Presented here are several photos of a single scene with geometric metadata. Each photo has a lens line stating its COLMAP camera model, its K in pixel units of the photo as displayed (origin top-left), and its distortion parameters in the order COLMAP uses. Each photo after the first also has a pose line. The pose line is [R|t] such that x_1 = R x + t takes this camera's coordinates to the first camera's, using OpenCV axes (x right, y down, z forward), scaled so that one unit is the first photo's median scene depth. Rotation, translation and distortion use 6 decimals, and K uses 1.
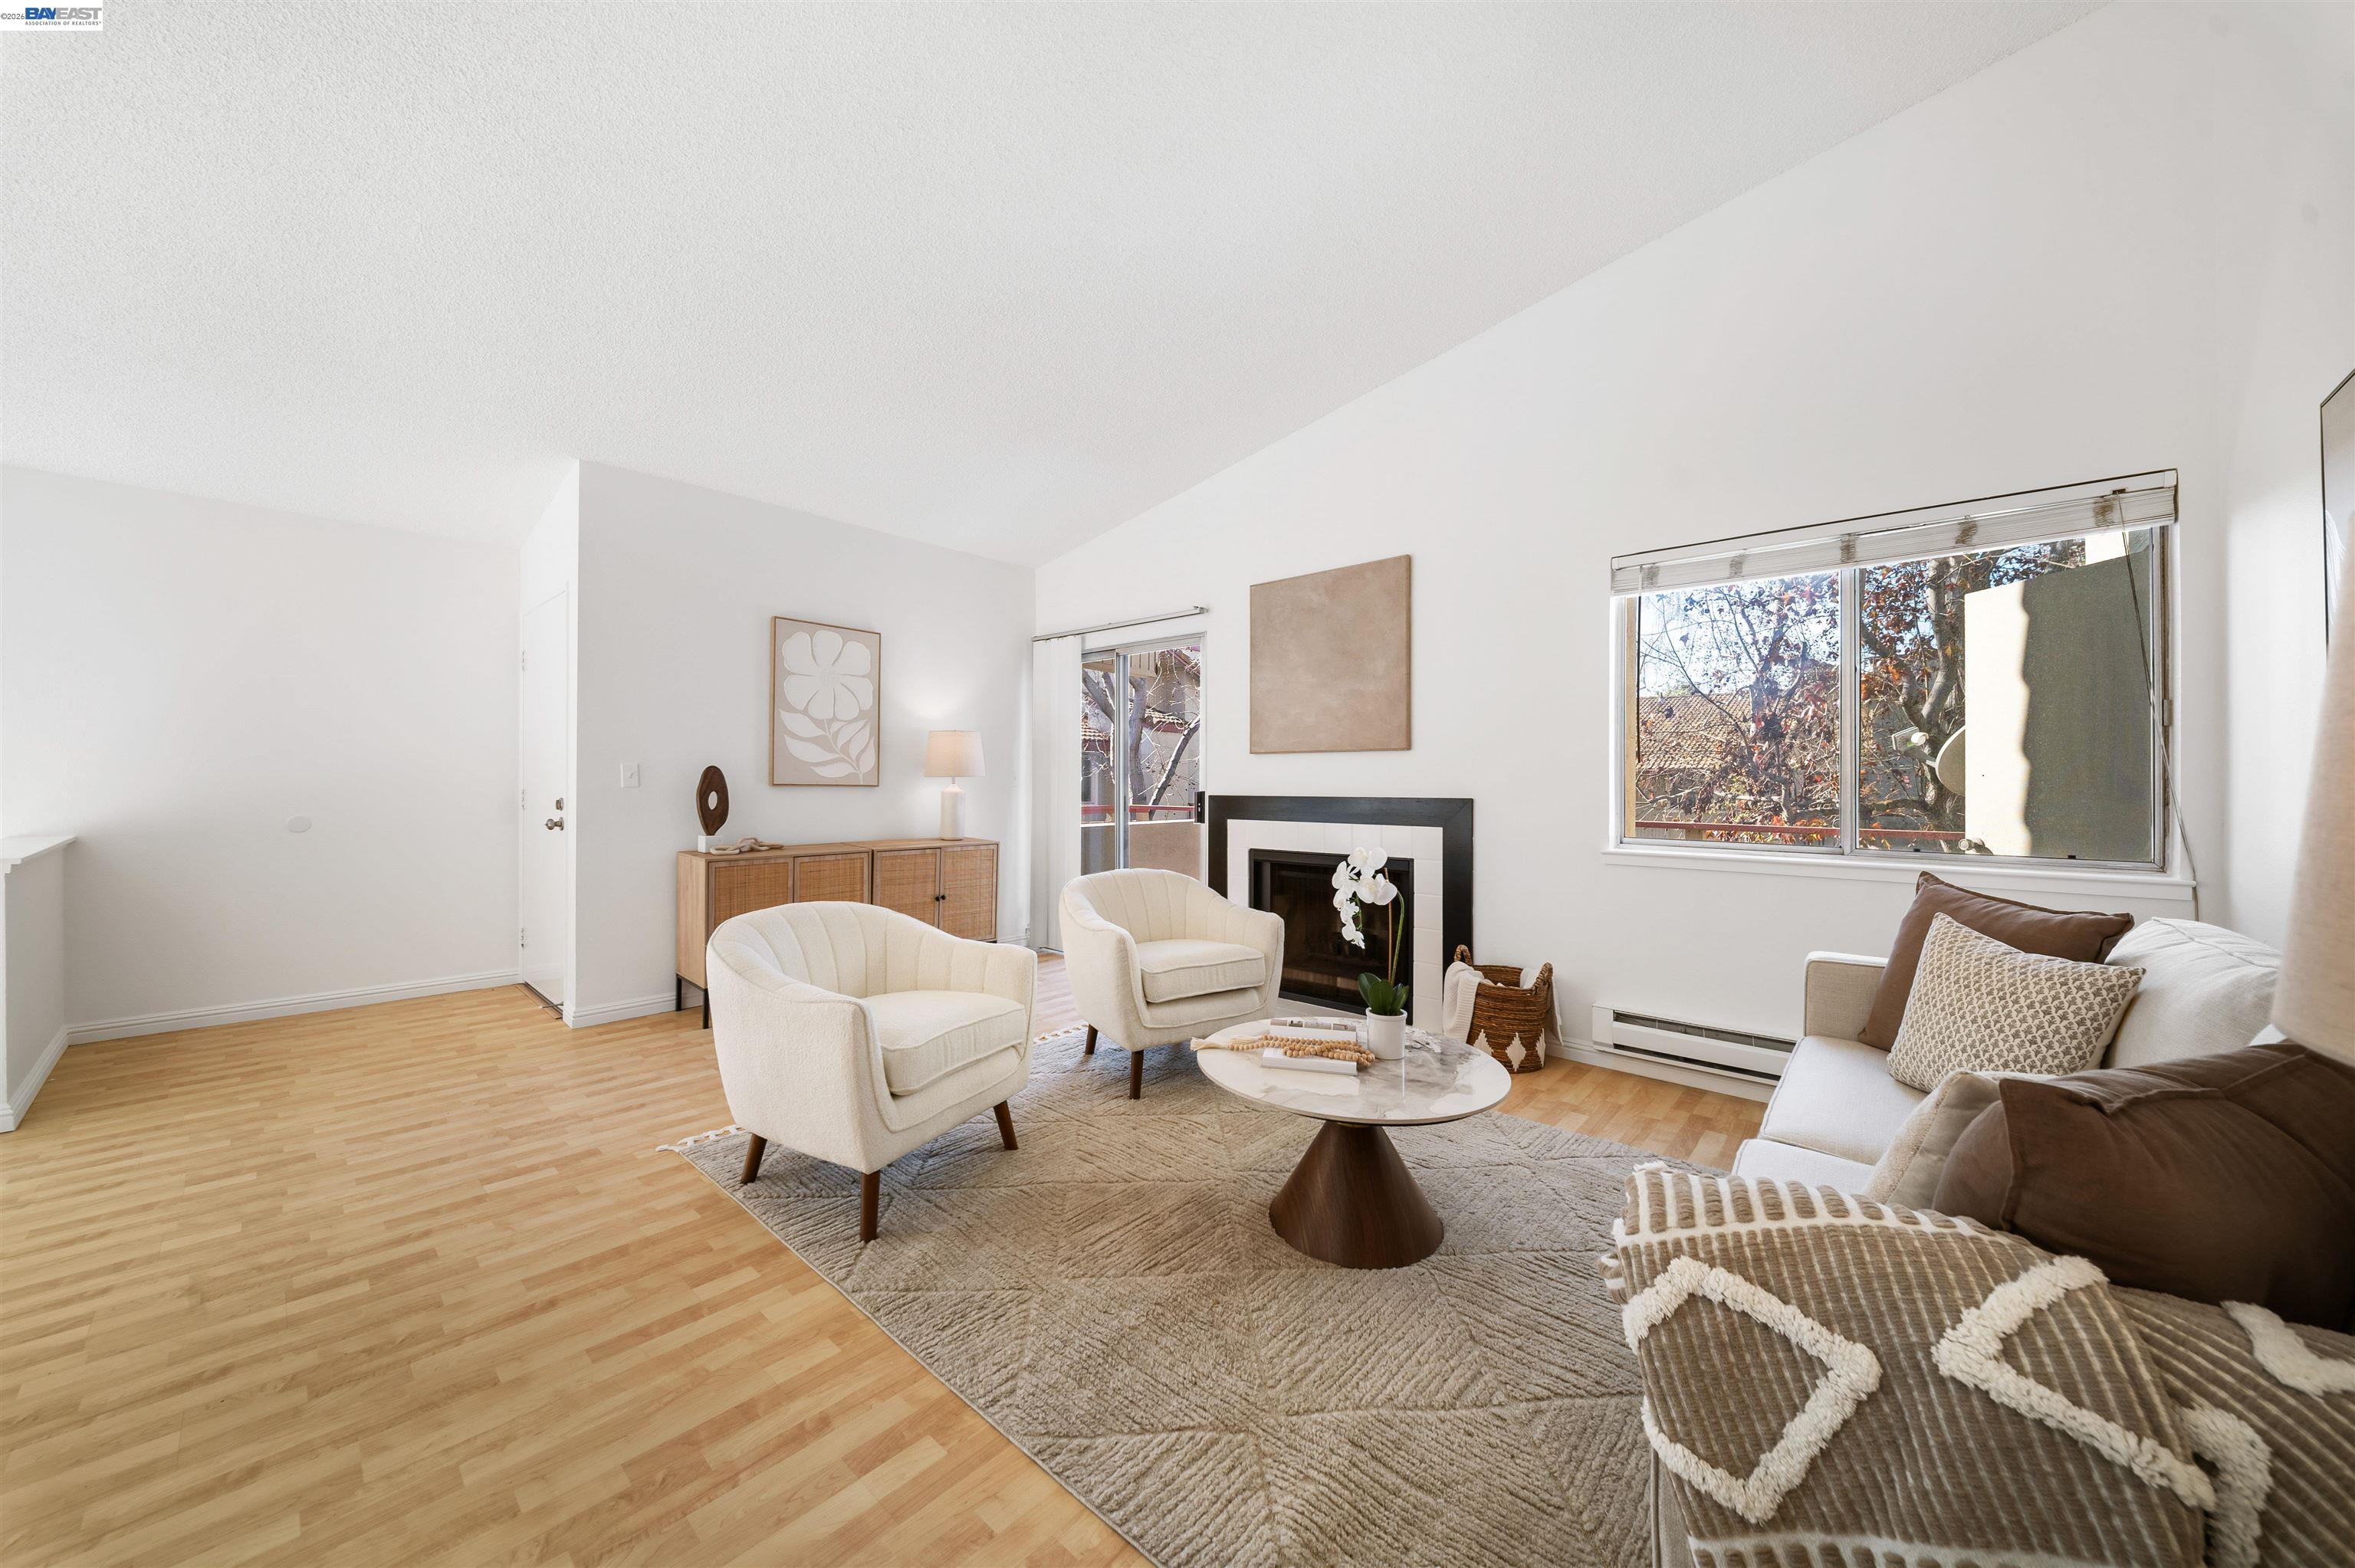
lens RADIAL K [[820.1, 0, 1177.5], [0, 820.1, 784.0], [0, 0, 1]] dist [-0.000135, -0.000171]
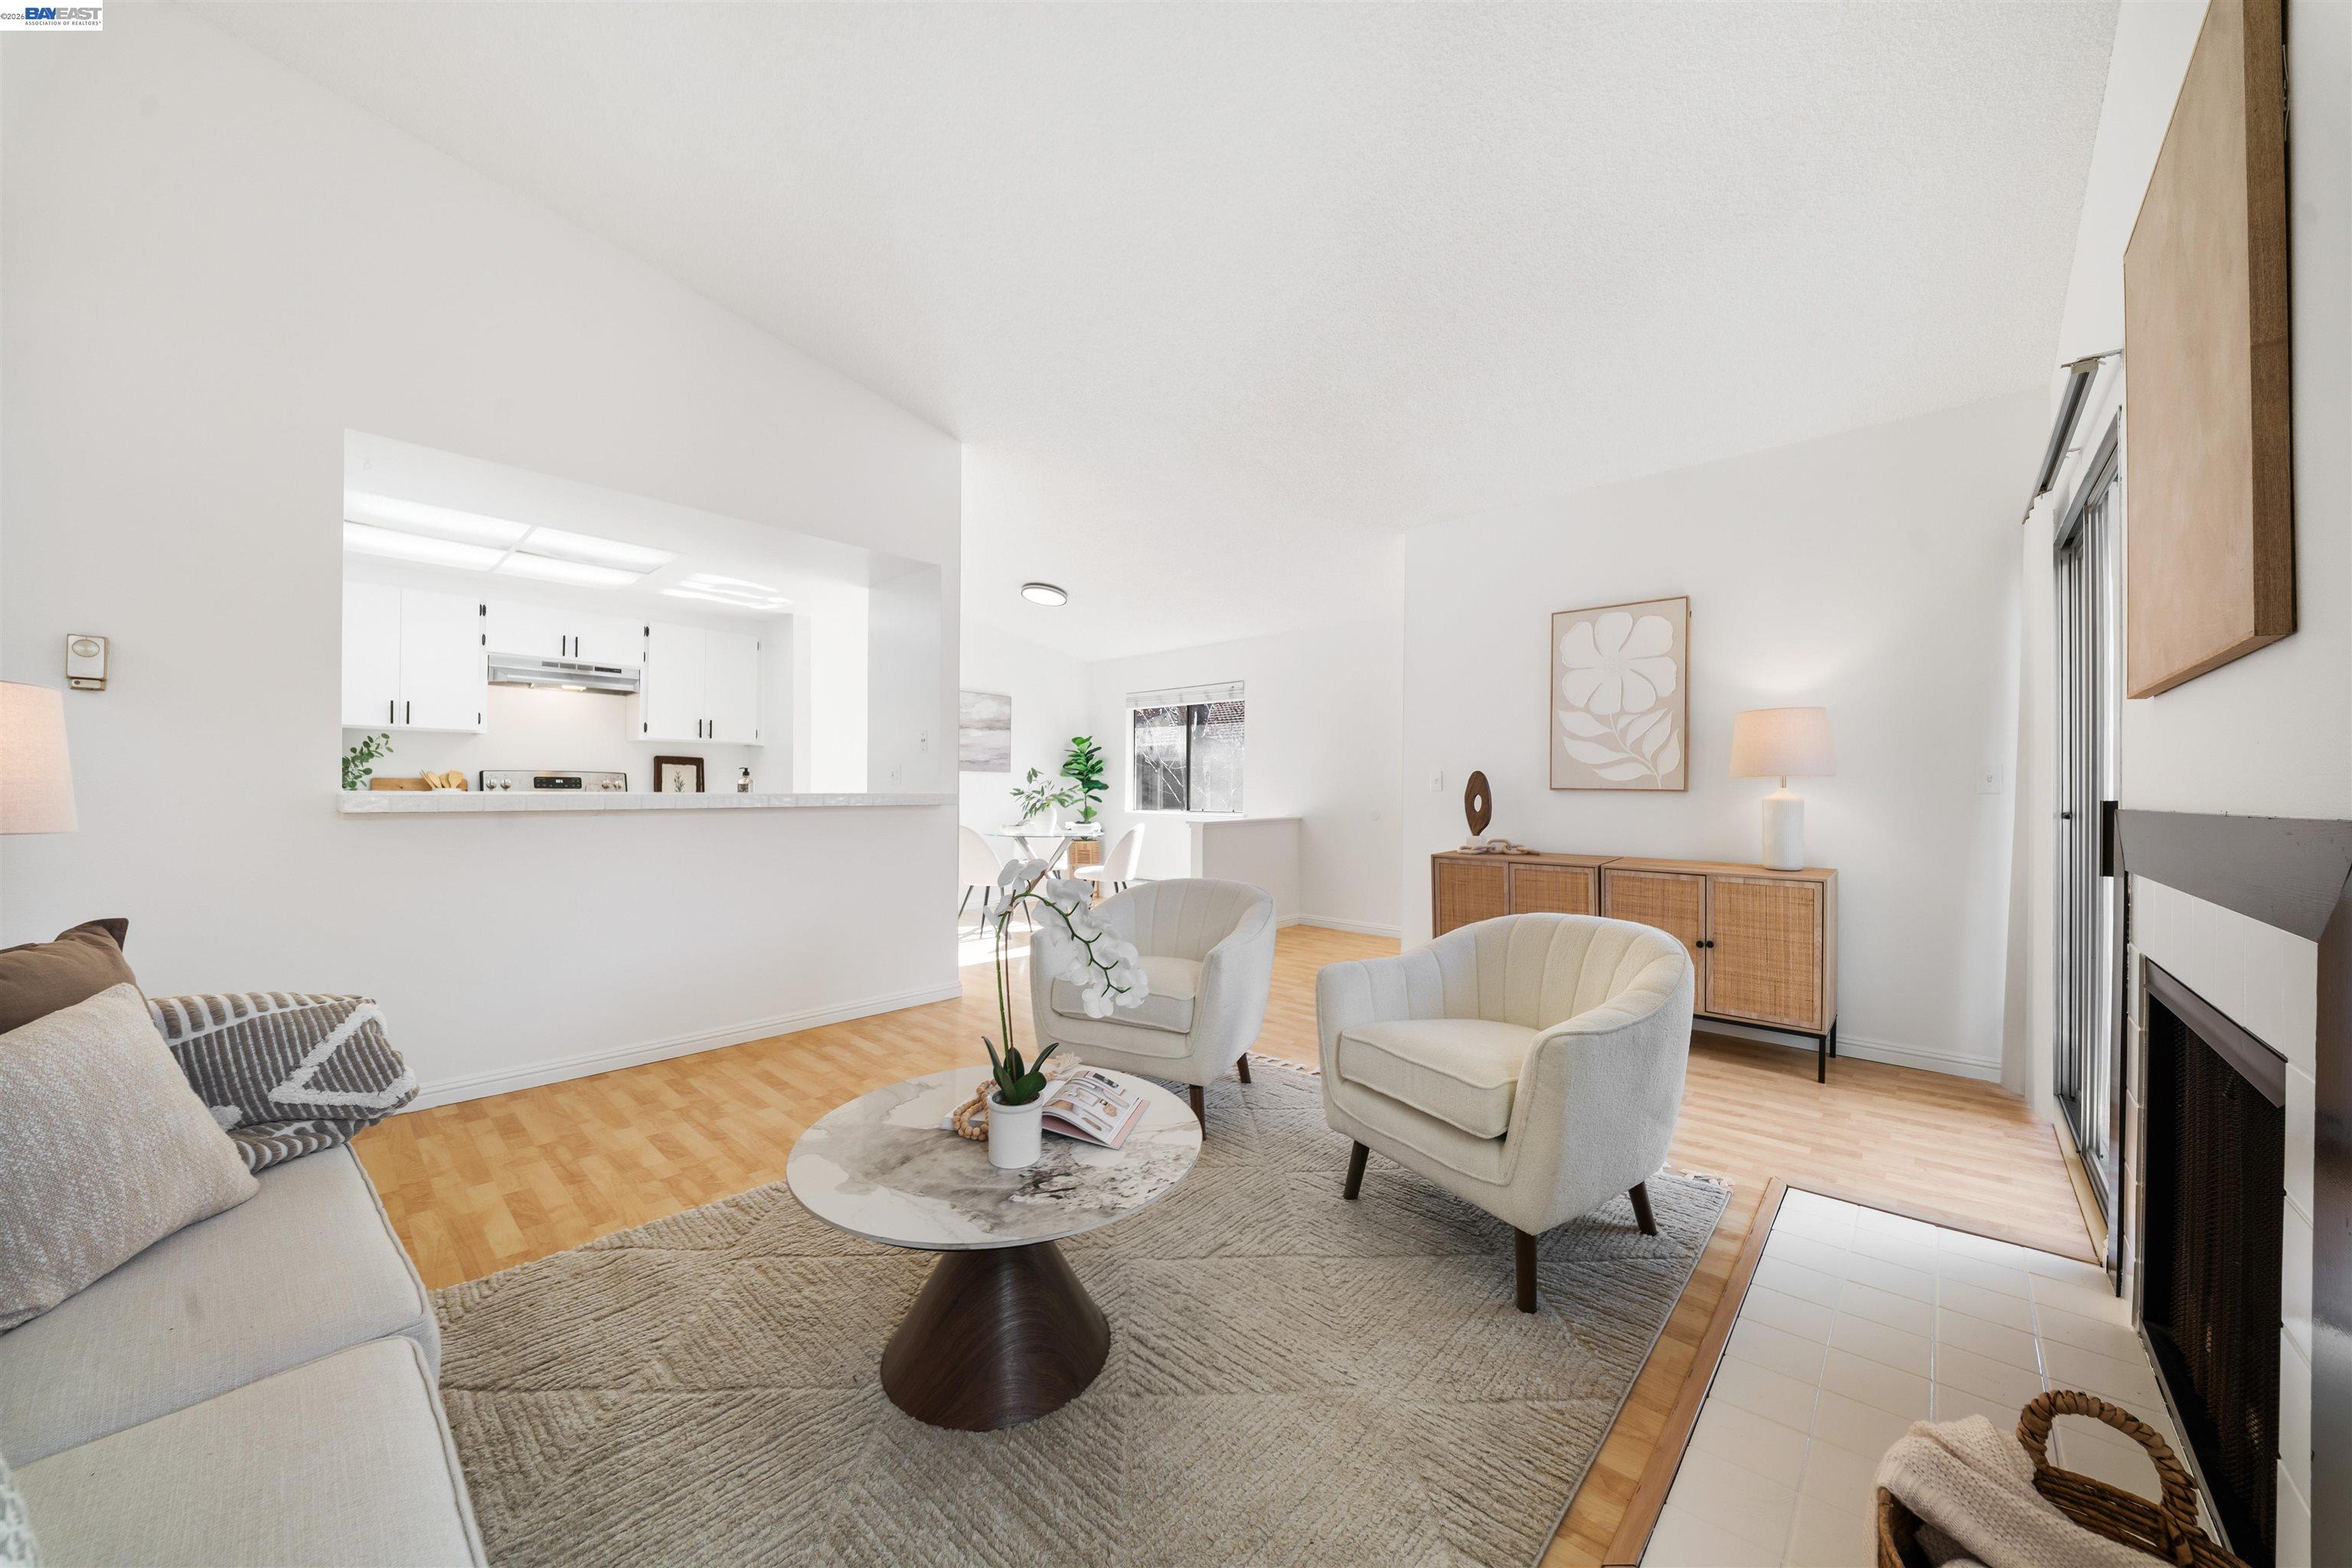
lens RADIAL K [[848.1, 0, 1184.3], [0, 848.1, 769.4], [0, 0, 1]] dist [0.000268, -0.000174]
pose [[-0.019154, -0.027694, -0.999433, 0.545454], [-0.007072, 0.999595, -0.027563, 0.009147], [0.999792, 0.006540, -0.019342, 0.640669]]
